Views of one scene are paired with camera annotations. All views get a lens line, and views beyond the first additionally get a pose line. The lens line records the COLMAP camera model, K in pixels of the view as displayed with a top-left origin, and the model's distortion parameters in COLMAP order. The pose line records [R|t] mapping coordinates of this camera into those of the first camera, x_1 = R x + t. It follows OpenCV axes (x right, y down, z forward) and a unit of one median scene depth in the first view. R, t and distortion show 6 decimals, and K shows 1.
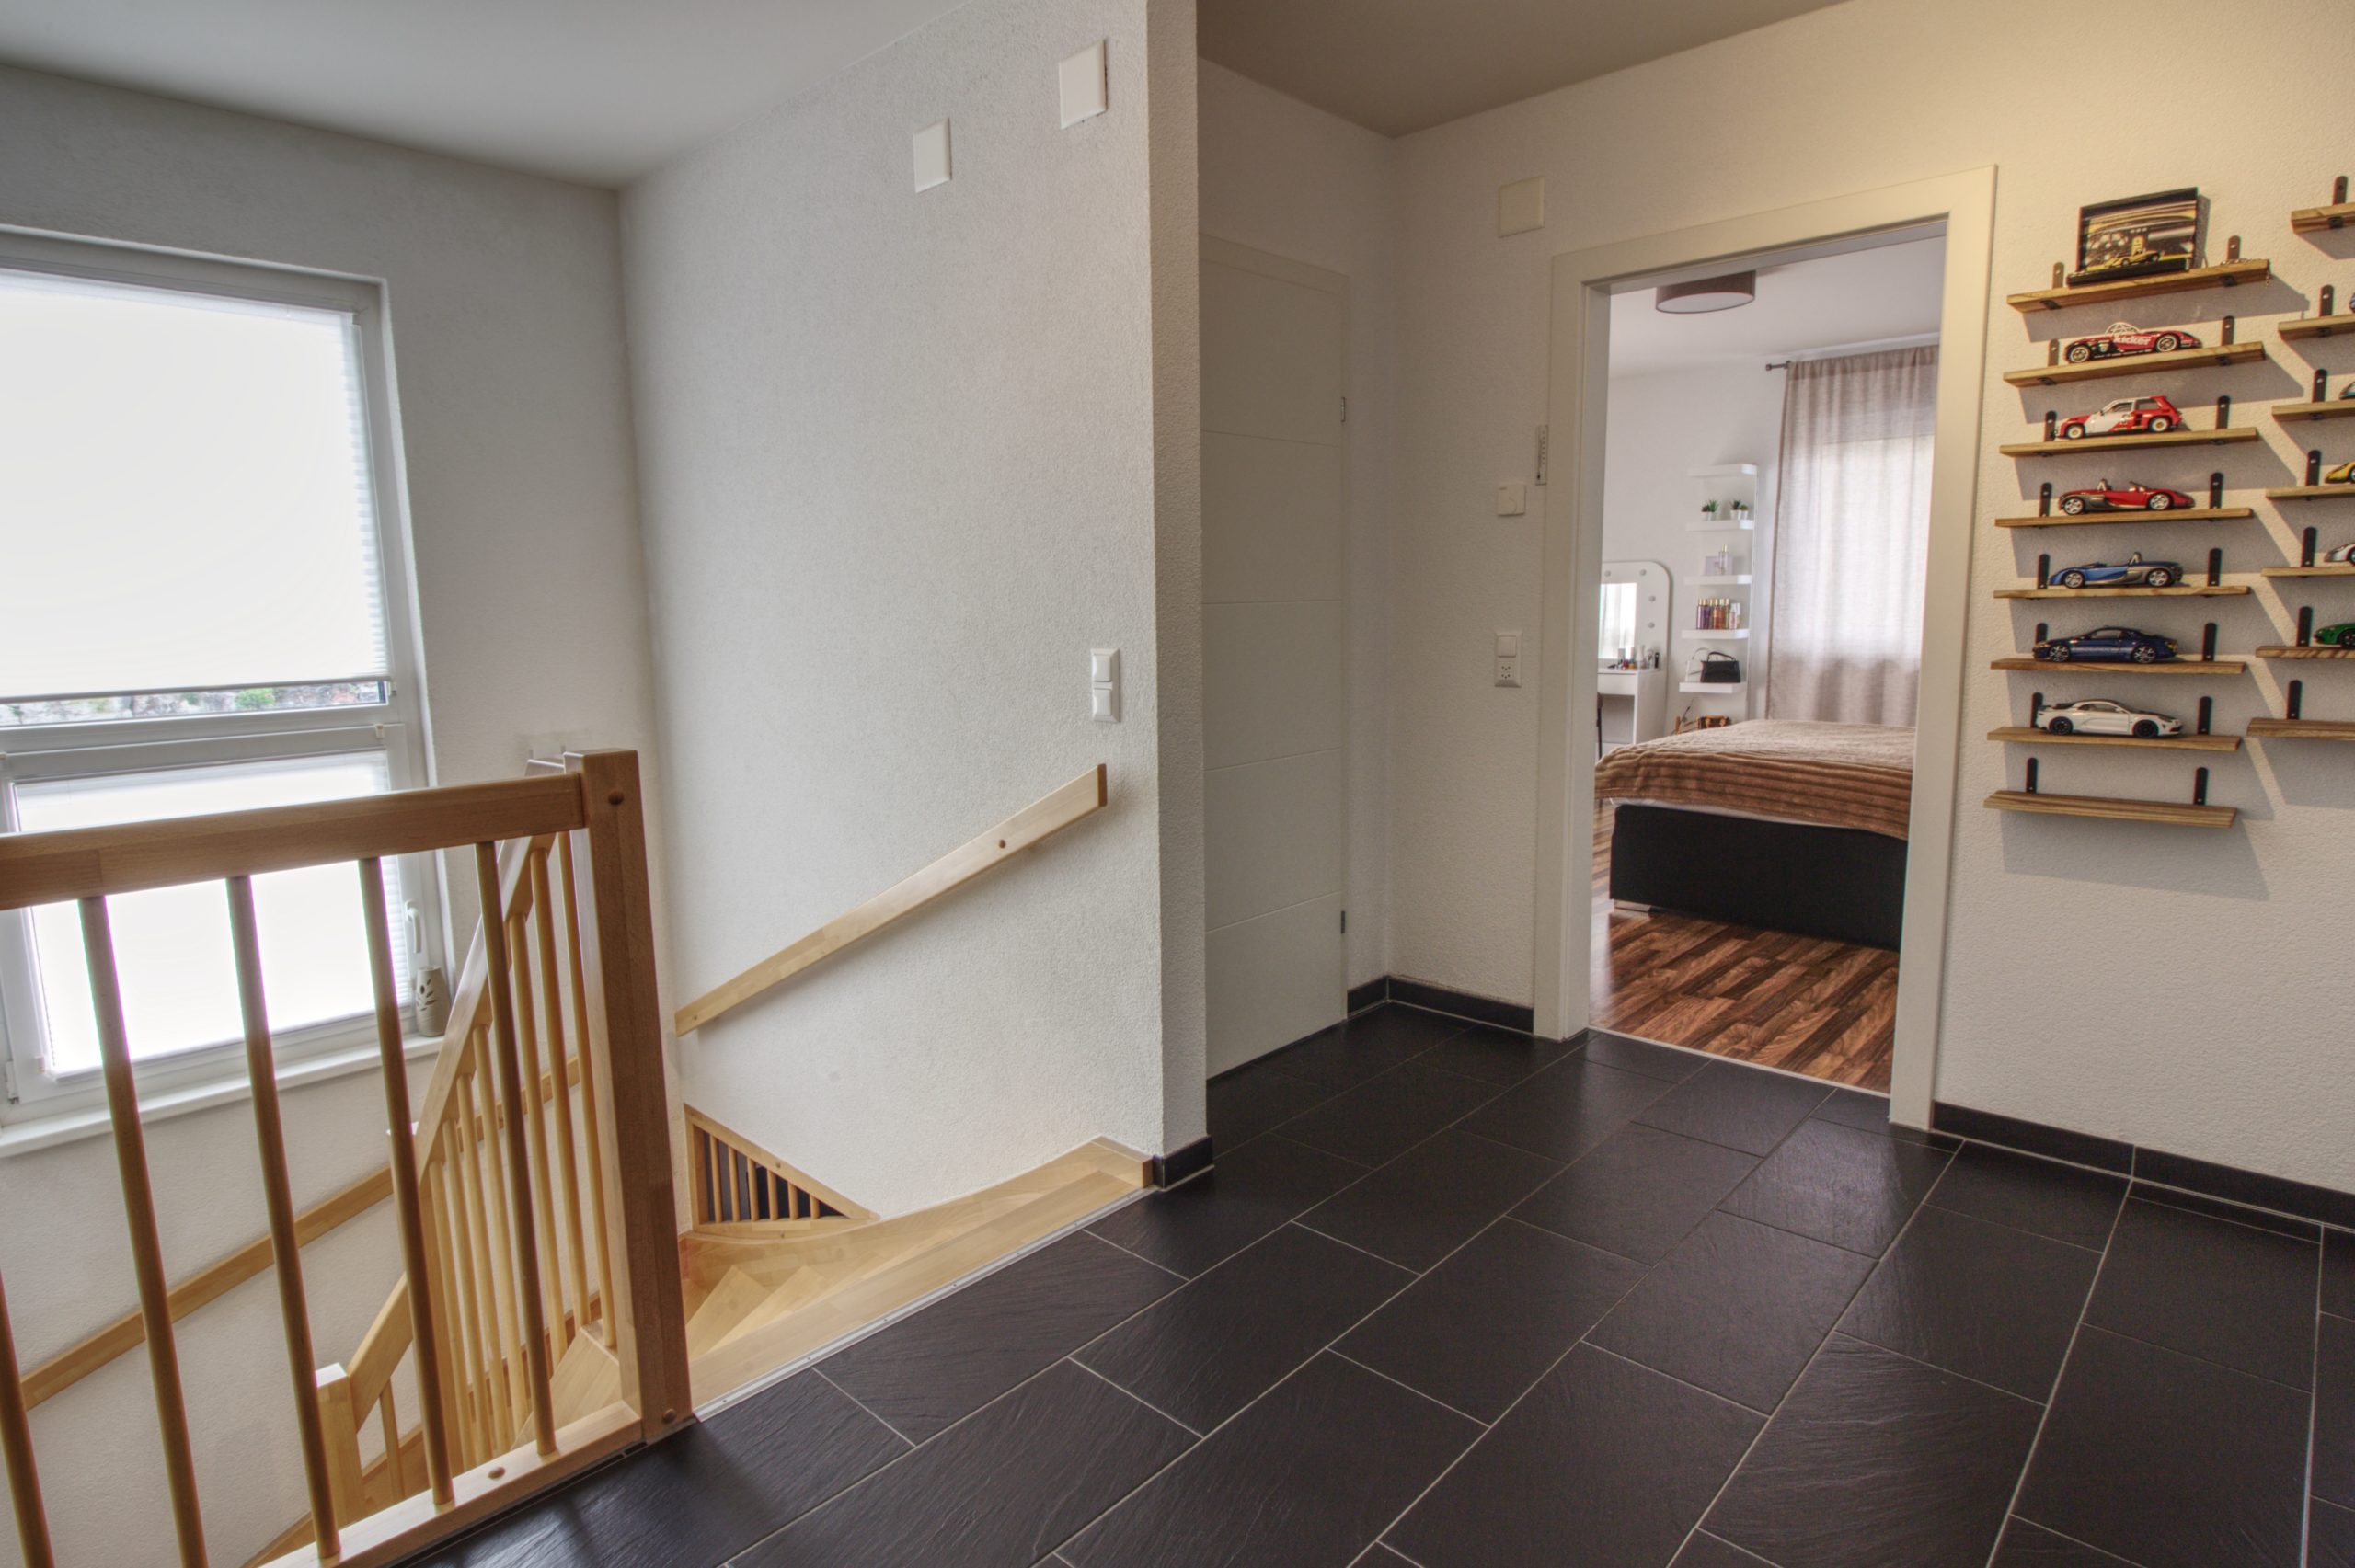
lens RADIAL K [[1194.3, 0, 1175.0], [0, 1194.3, 780.2], [0, 0, 1]] dist [0.001435, 0.000022]
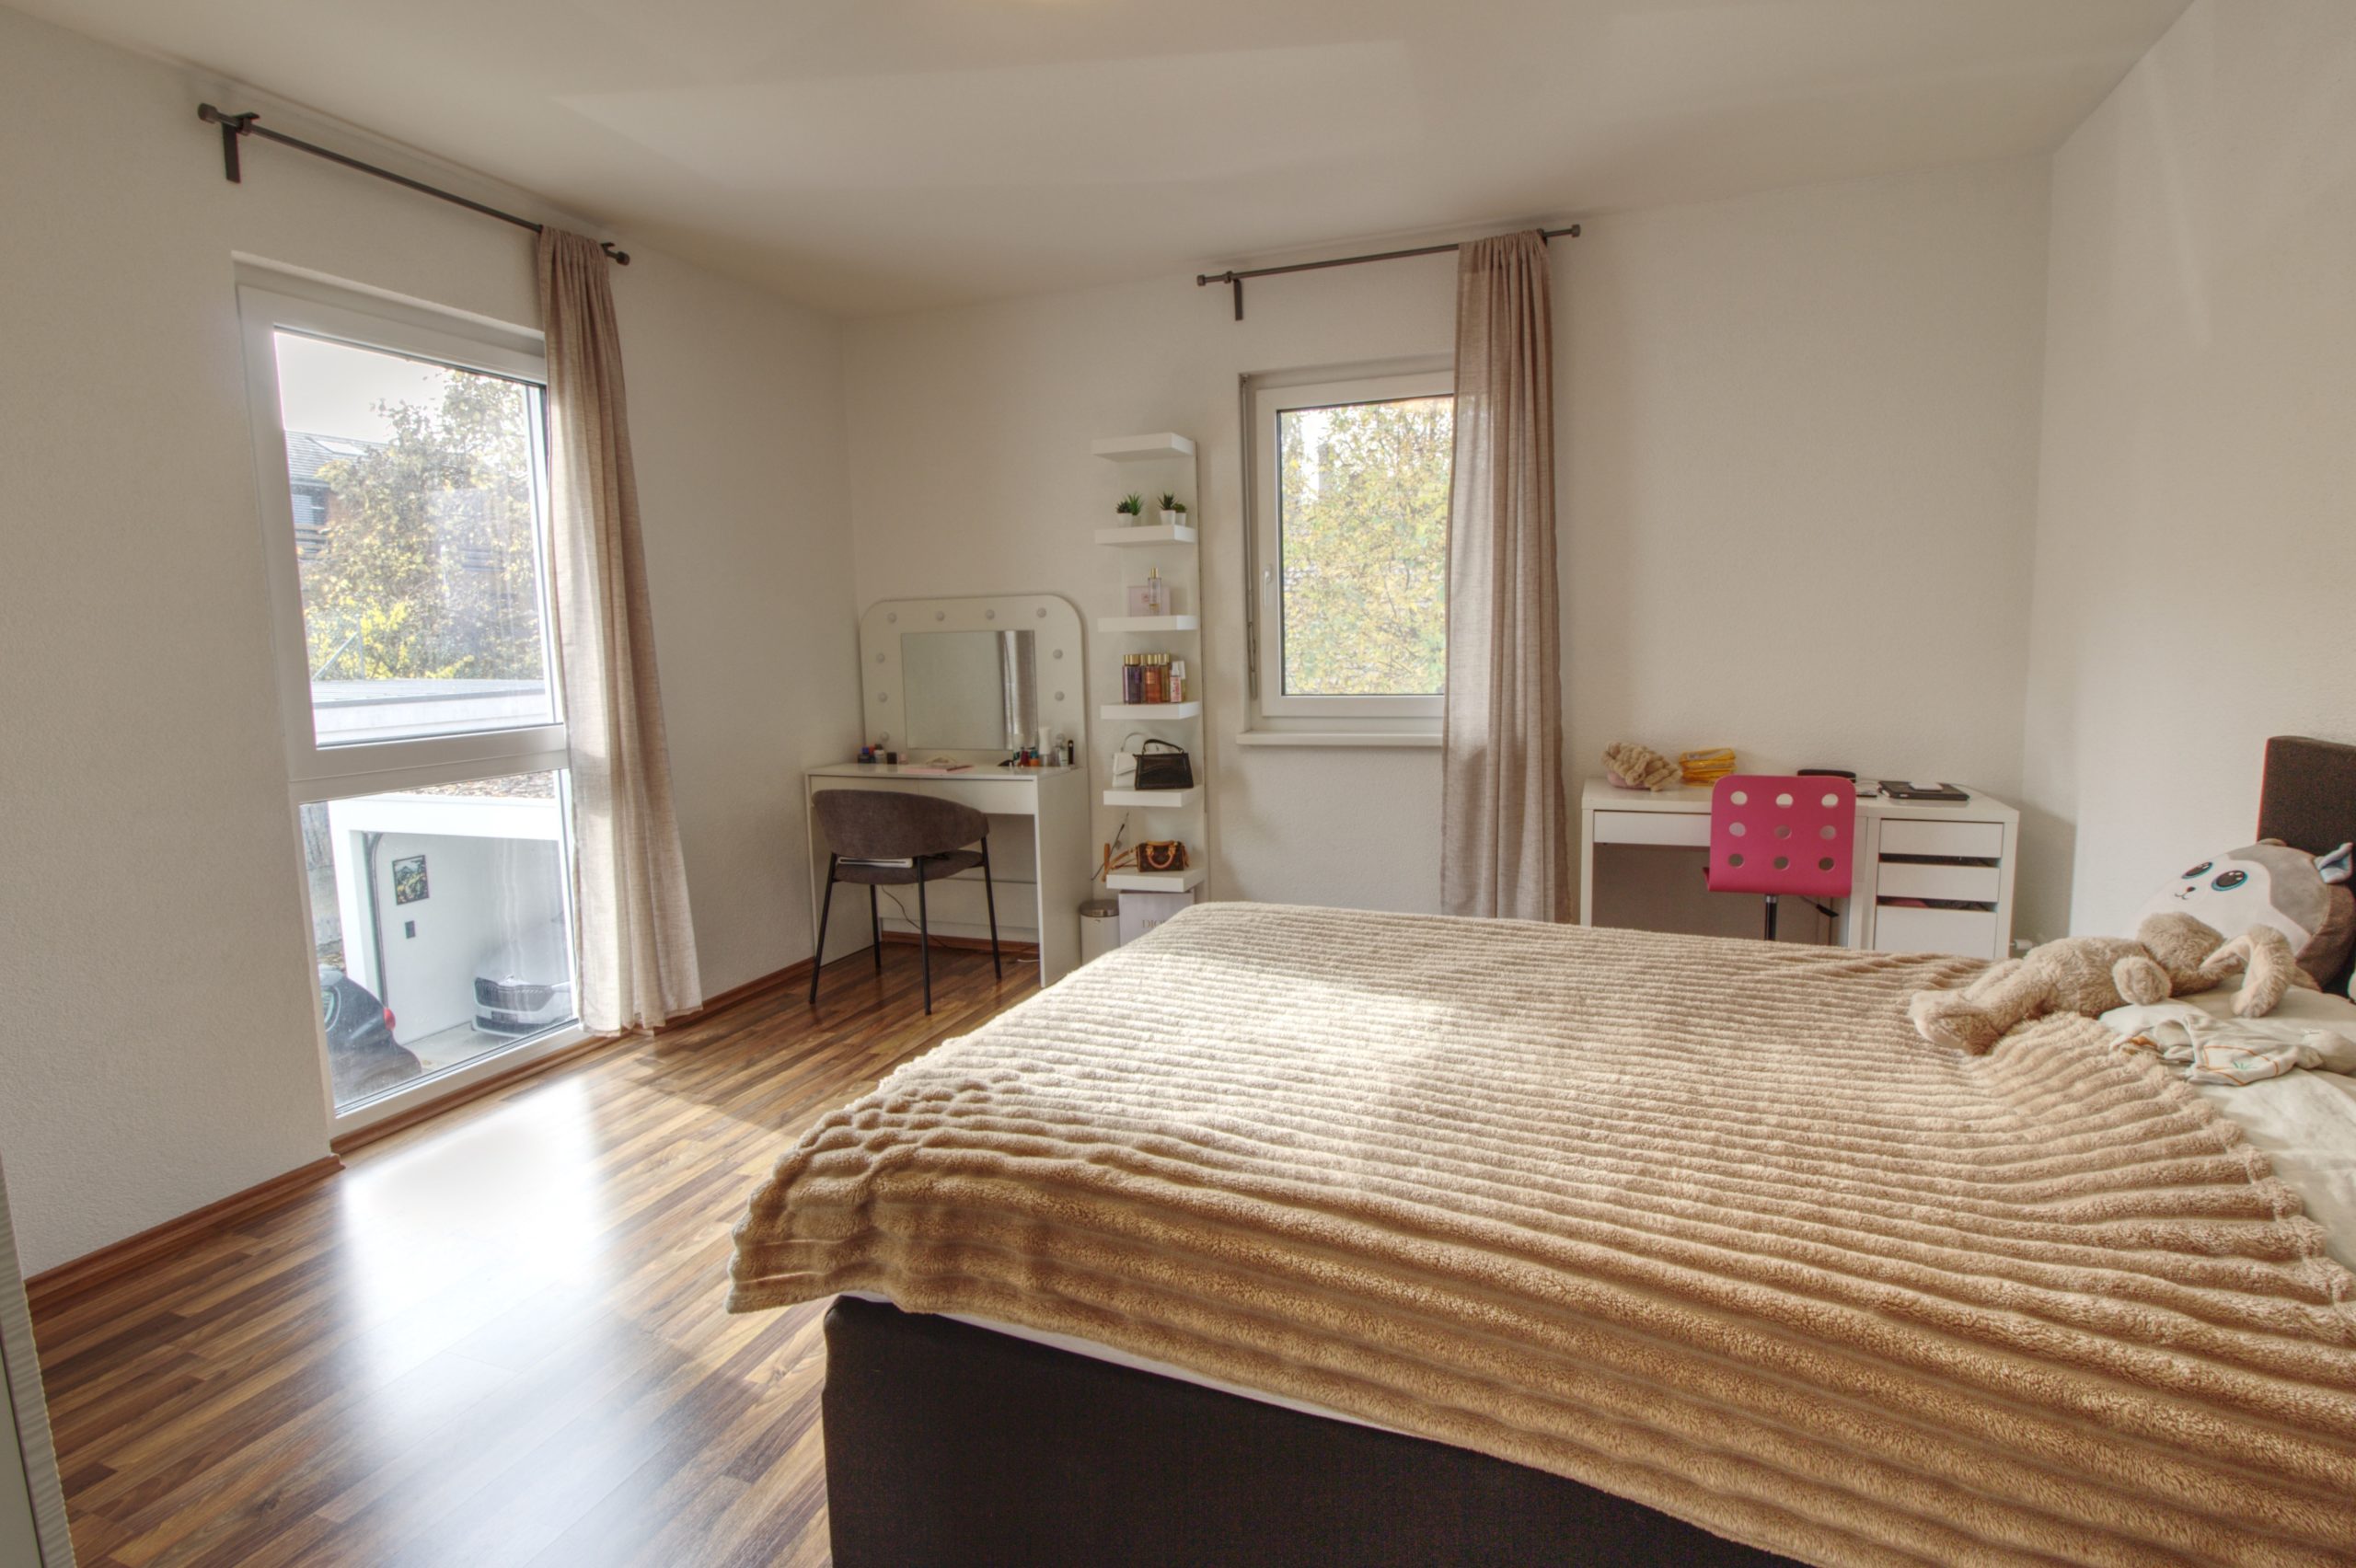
lens RADIAL K [[1097.8, 0, 1173.5], [0, 1097.8, 776.5], [0, 0, 1]] dist [0.000256, 0.000005]
pose [[0.920679, -0.050562, 0.387033, 0.240922], [0.062363, 0.997891, -0.017985, -0.077473], [-0.385307, 0.040695, 0.921891, 0.472674]]
